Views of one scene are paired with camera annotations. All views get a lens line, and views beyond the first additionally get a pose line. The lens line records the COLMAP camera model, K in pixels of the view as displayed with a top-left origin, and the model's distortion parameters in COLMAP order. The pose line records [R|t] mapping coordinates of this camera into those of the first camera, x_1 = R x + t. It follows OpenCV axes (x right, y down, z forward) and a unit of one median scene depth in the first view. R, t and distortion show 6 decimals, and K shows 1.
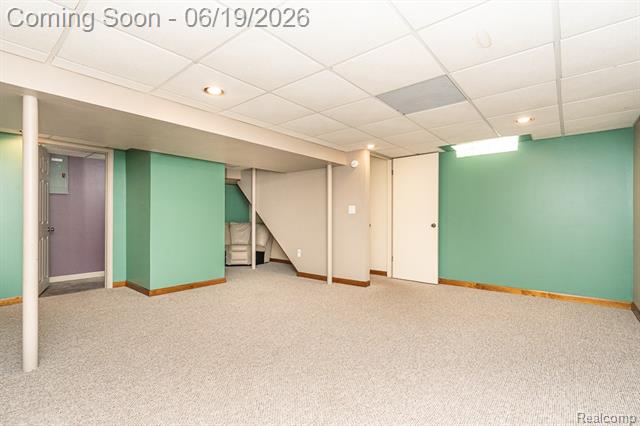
lens RADIAL K [[293.0, 0, 325.2], [0, 293.0, 215.5], [0, 0, 1]] dist [-0.009441, 0.003667]
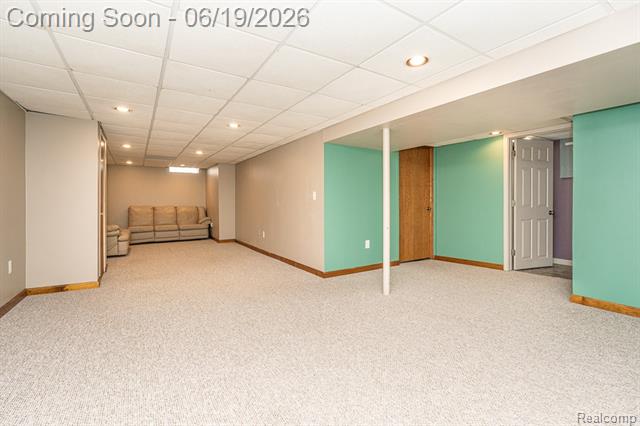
lens RADIAL K [[293.0, 0, 324.0], [0, 293.0, 204.9], [0, 0, 1]] dist [-0.009441, 0.003667]
pose [[-0.305577, 0.008429, -0.952130, 0.291201], [0.012596, 0.999909, 0.004809, 0.004321], [0.952084, -0.010523, -0.305655, 0.515834]]
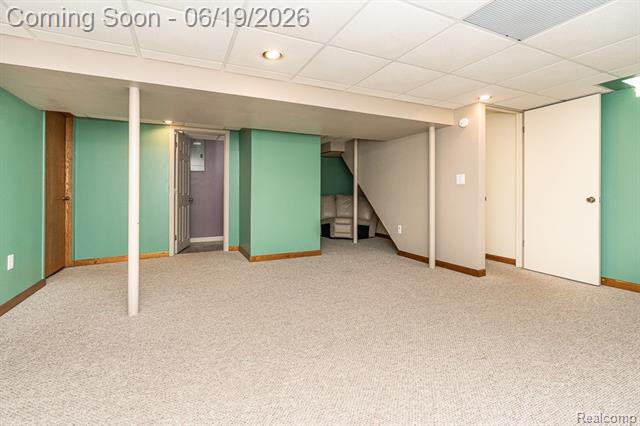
lens RADIAL K [[293.0, 0, 320.3], [0, 293.0, 189.9], [0, 0, 1]] dist [-0.009441, 0.003667]
pose [[0.905057, -0.003338, -0.425277, 0.087017], [0.004114, 0.999991, 0.000906, 0.007330], [0.425270, -0.002569, 0.905063, 0.106319]]
